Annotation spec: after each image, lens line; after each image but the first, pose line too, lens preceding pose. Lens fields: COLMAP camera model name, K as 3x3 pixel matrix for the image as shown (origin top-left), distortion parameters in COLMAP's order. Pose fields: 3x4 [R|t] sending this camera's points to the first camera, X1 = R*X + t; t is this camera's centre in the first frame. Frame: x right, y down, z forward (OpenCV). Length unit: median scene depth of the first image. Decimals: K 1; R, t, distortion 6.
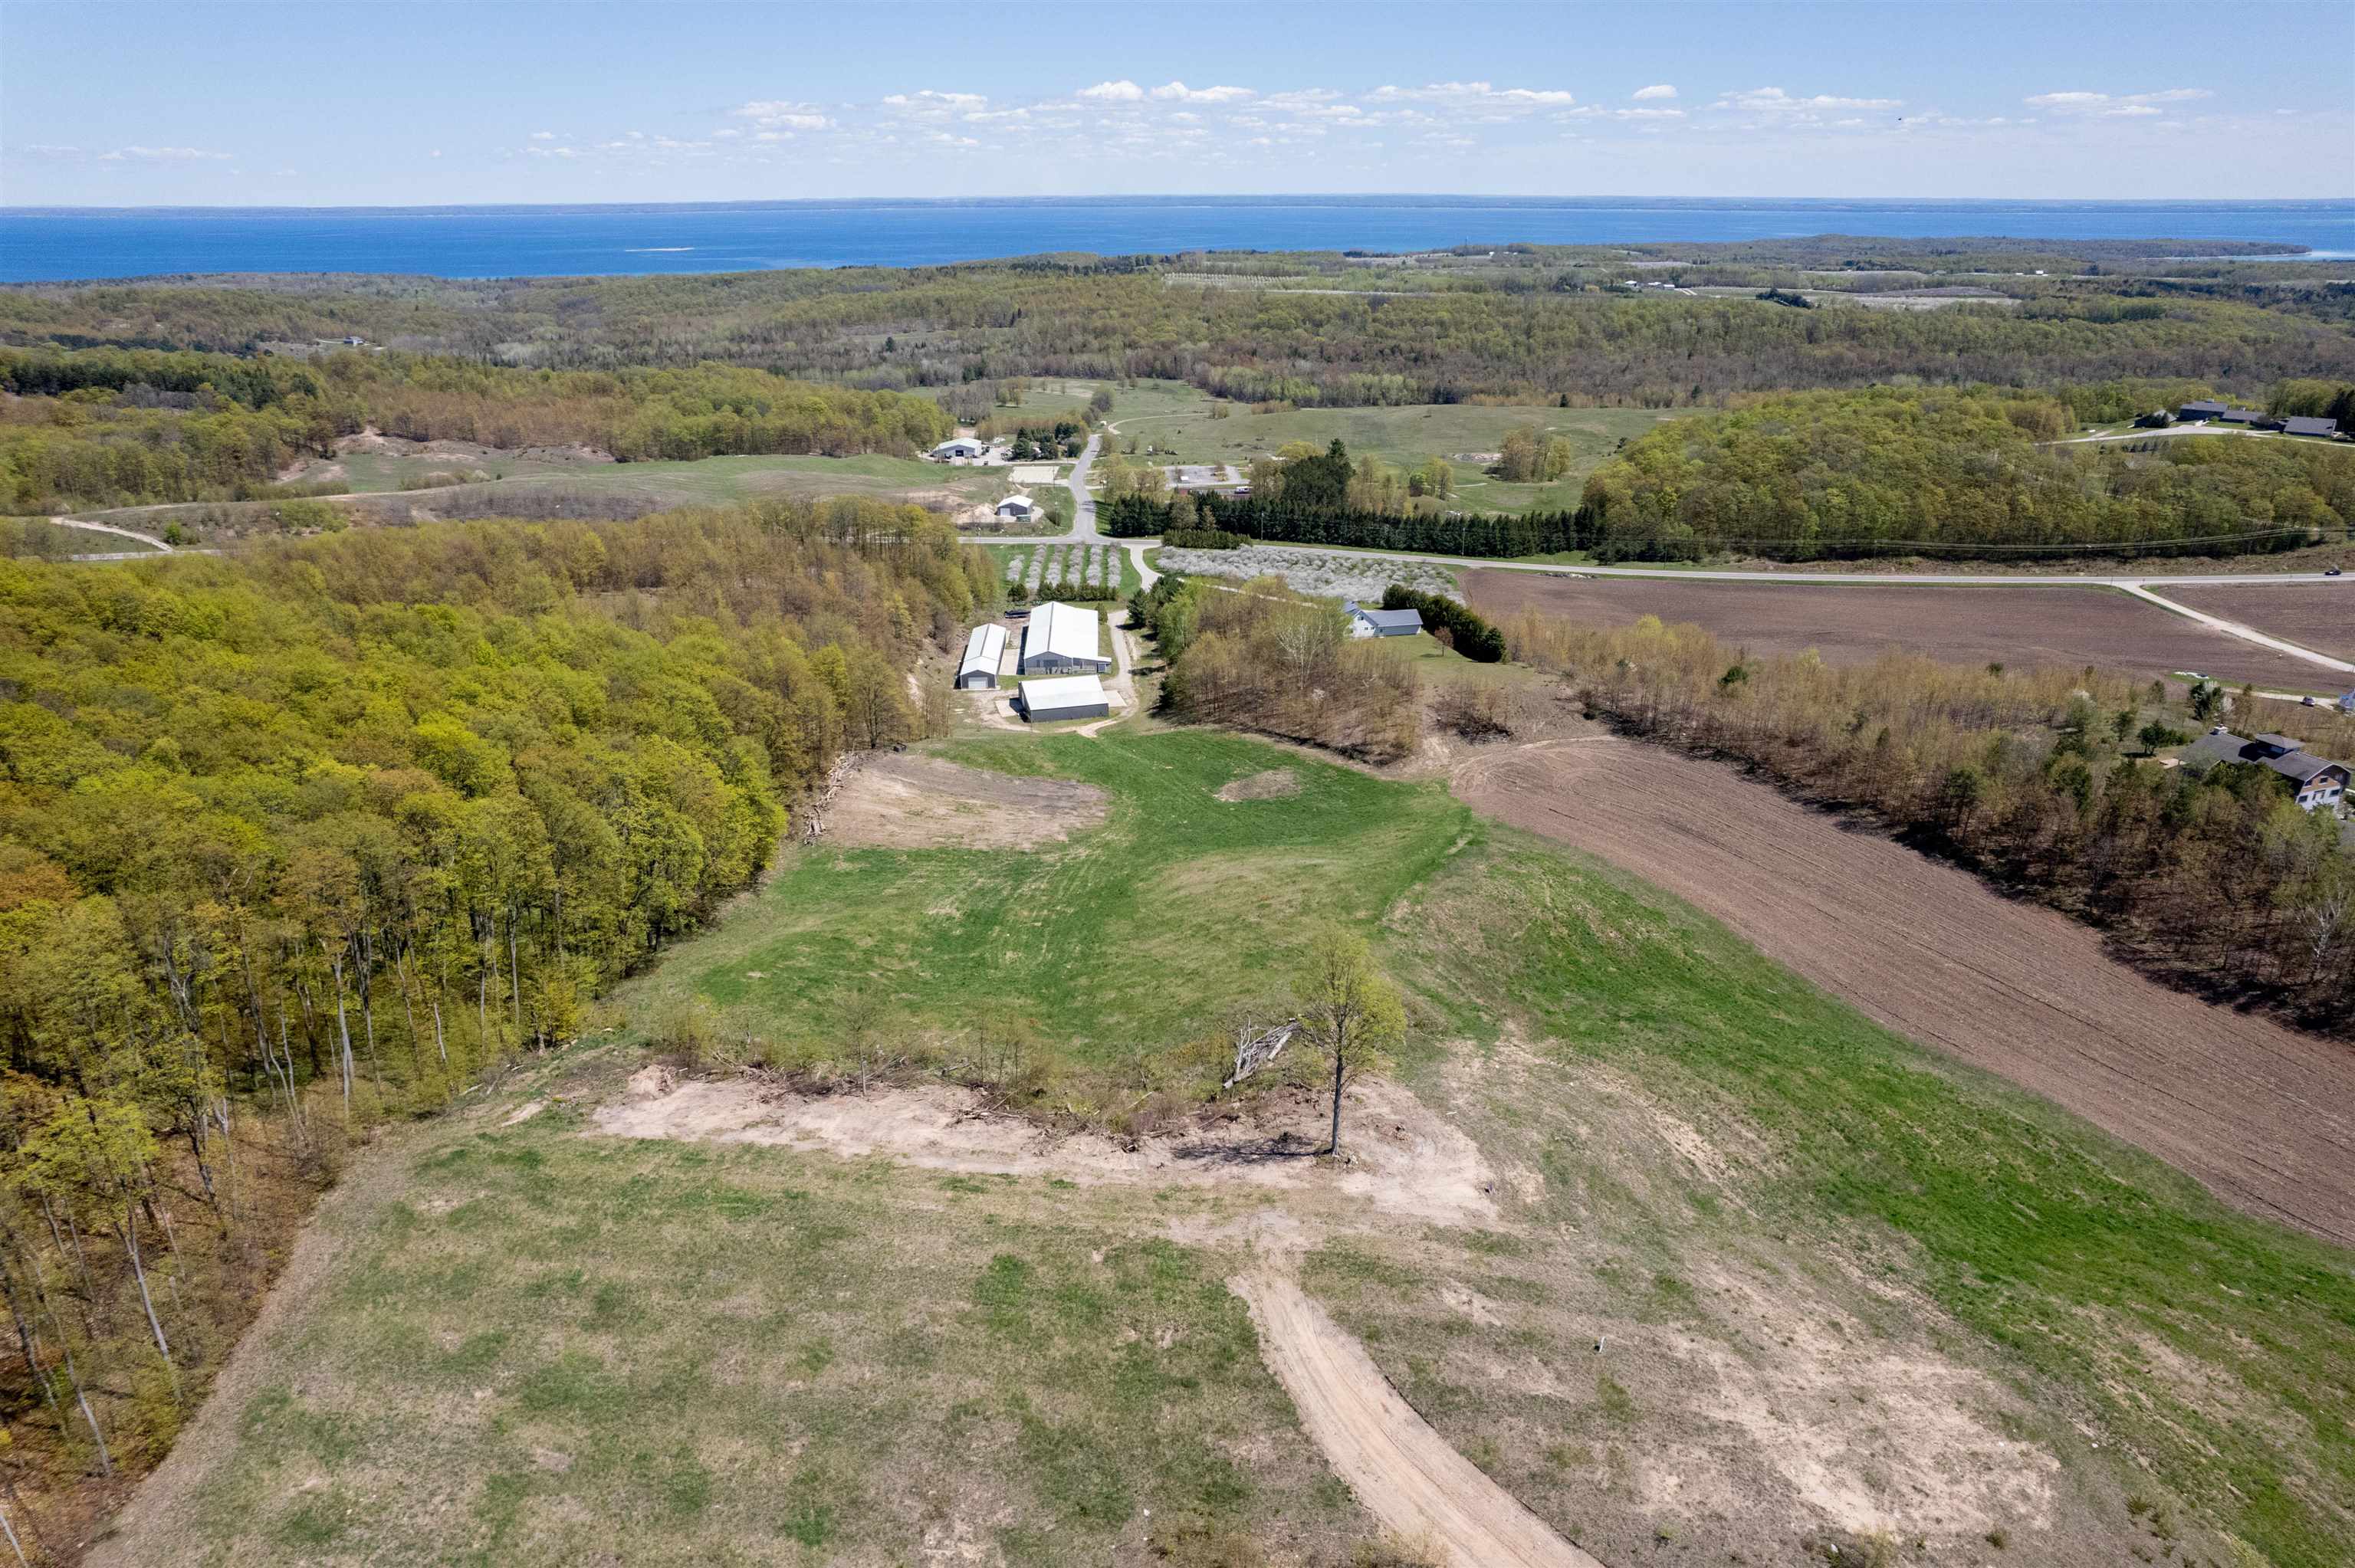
lens RADIAL K [[1504.2, 0, 1190.6], [0, 1504.2, 798.0], [0, 0, 1]] dist [-0.078024, 0.070516]
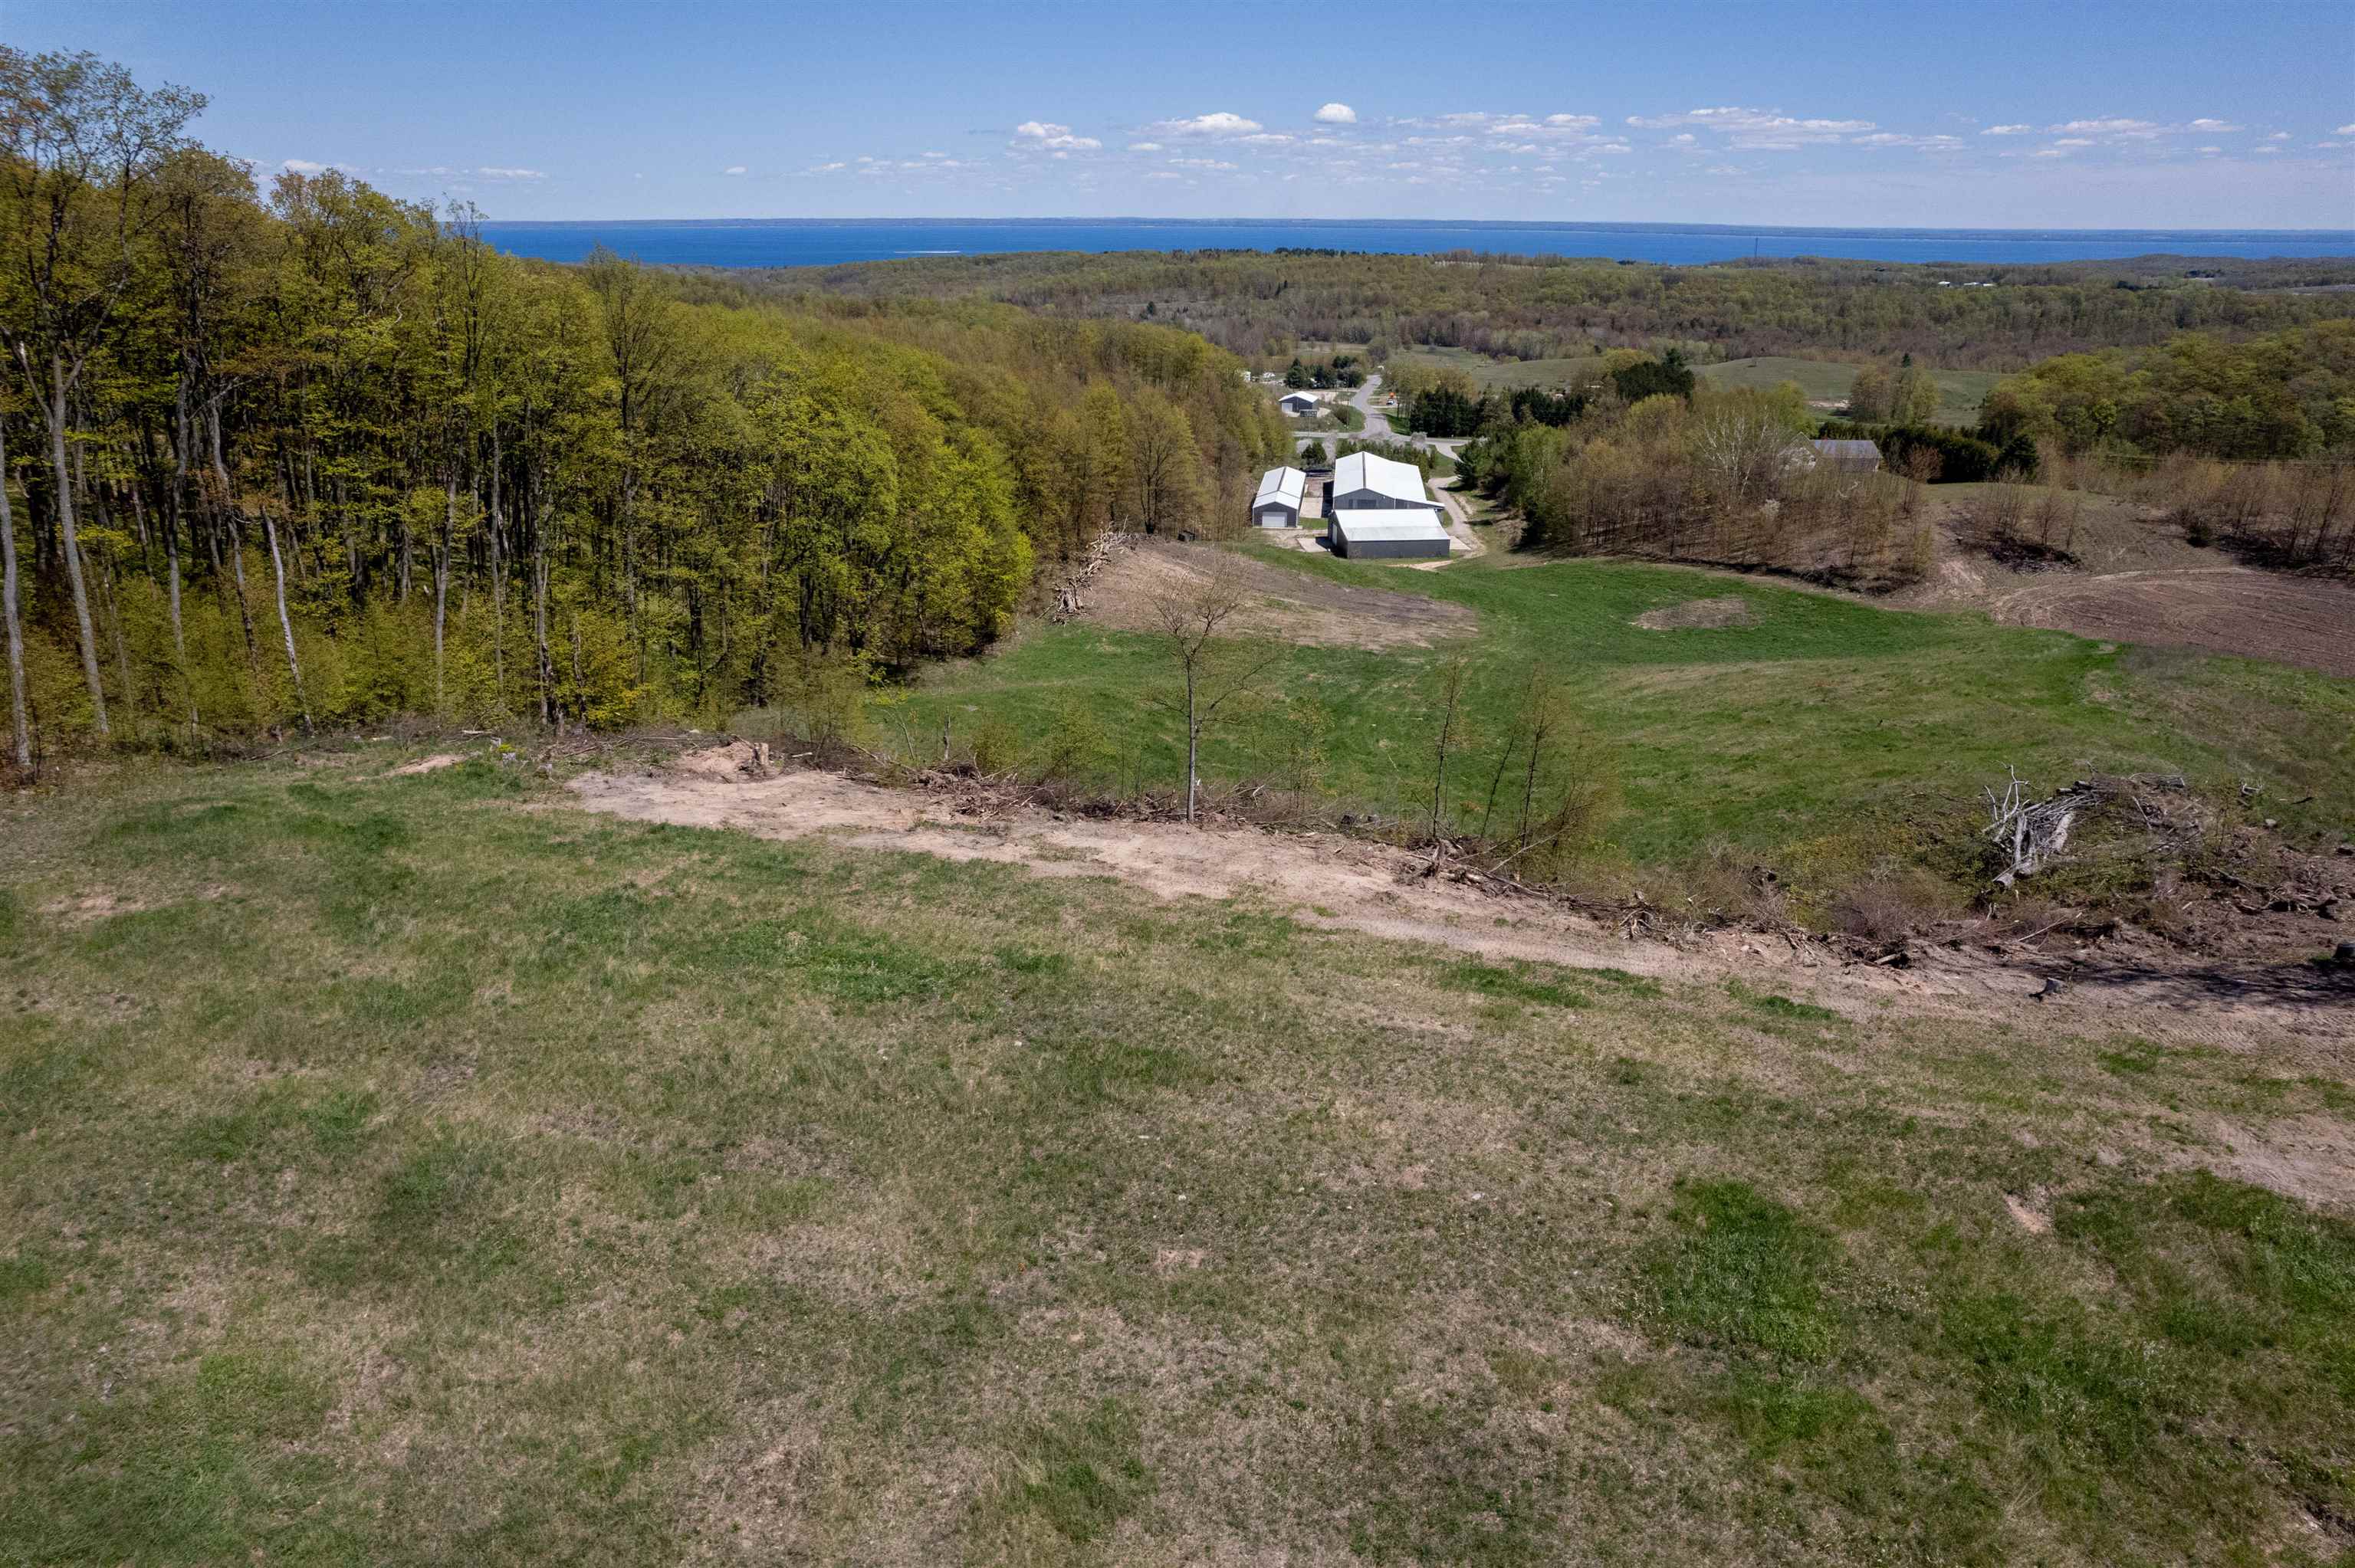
lens RADIAL K [[1504.2, 0, 1187.6], [0, 1504.2, 804.8], [0, 0, 1]] dist [-0.078024, 0.070516]
pose [[0.986832, 0.065947, -0.147693, -0.174689], [-0.067475, 0.997707, -0.005357, 0.222190], [0.147001, 0.015252, 0.989019, 0.639332]]
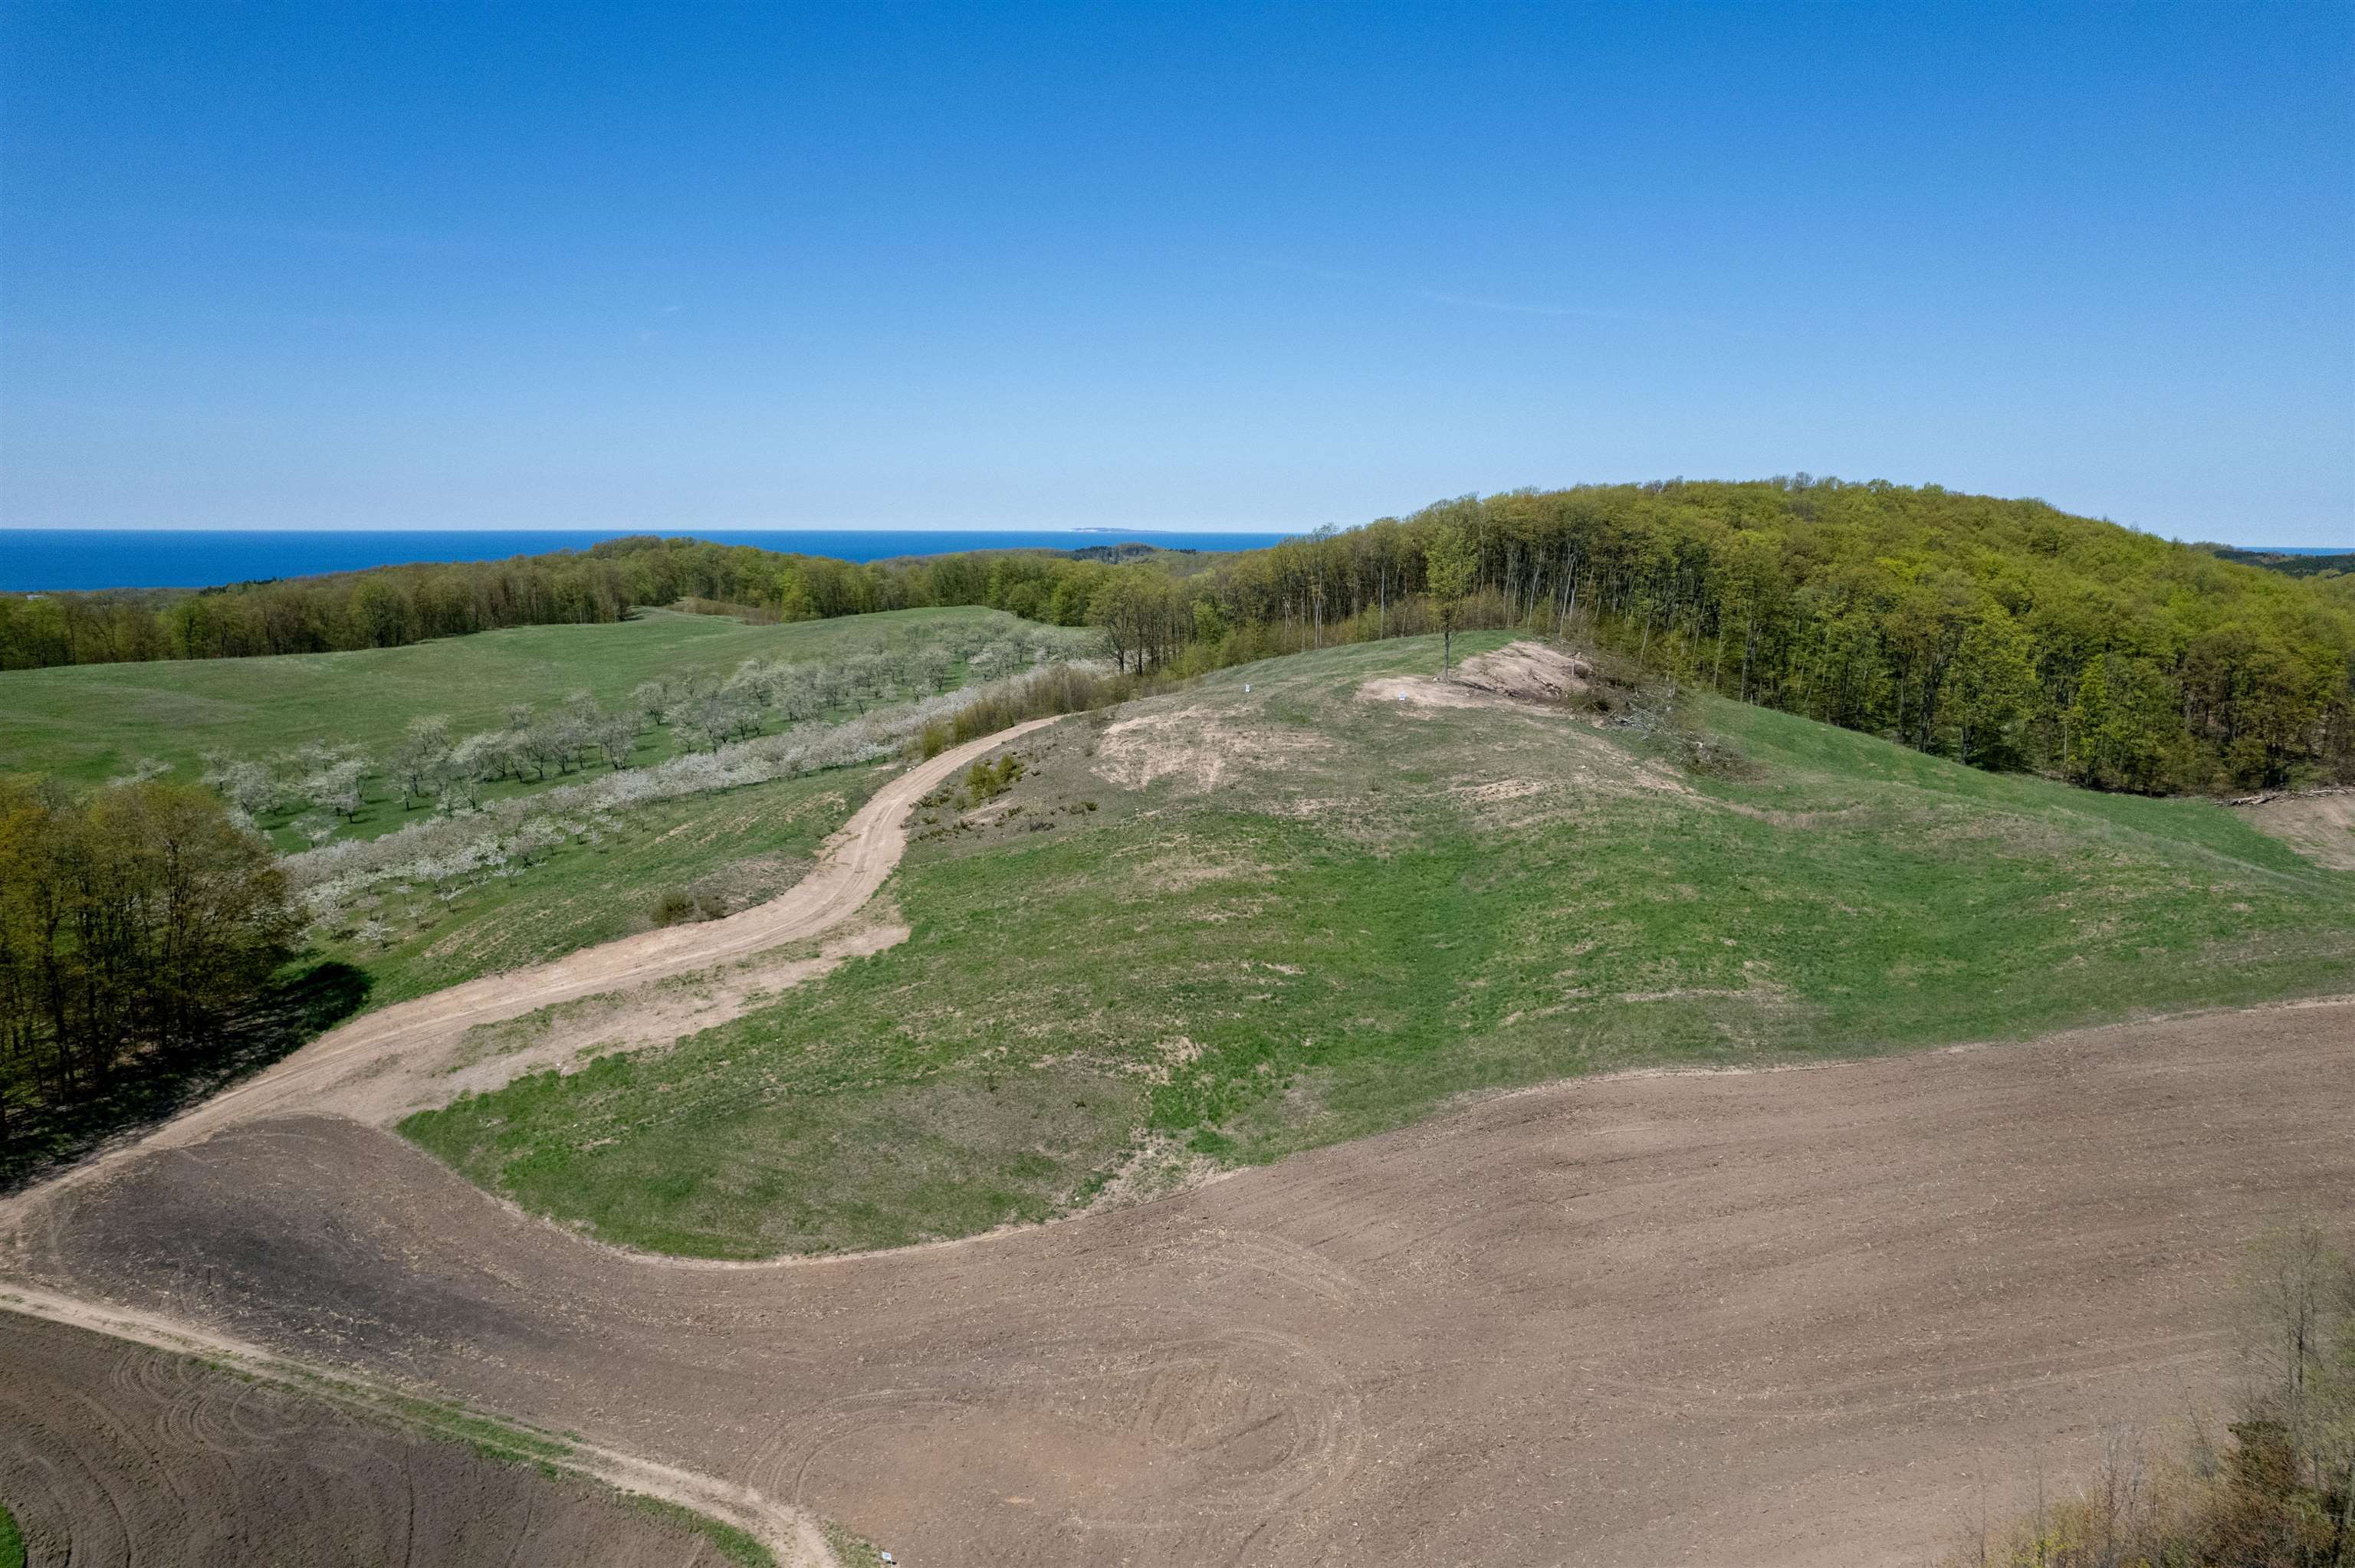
lens RADIAL K [[1504.2, 0, 1183.8], [0, 1504.2, 791.8], [0, 0, 1]] dist [-0.078024, 0.070516]
pose [[-0.334482, 0.166068, -0.927655, 1.736742], [-0.361889, 0.886247, 0.289141, -0.019451], [0.870148, 0.432420, -0.236336, 1.217043]]
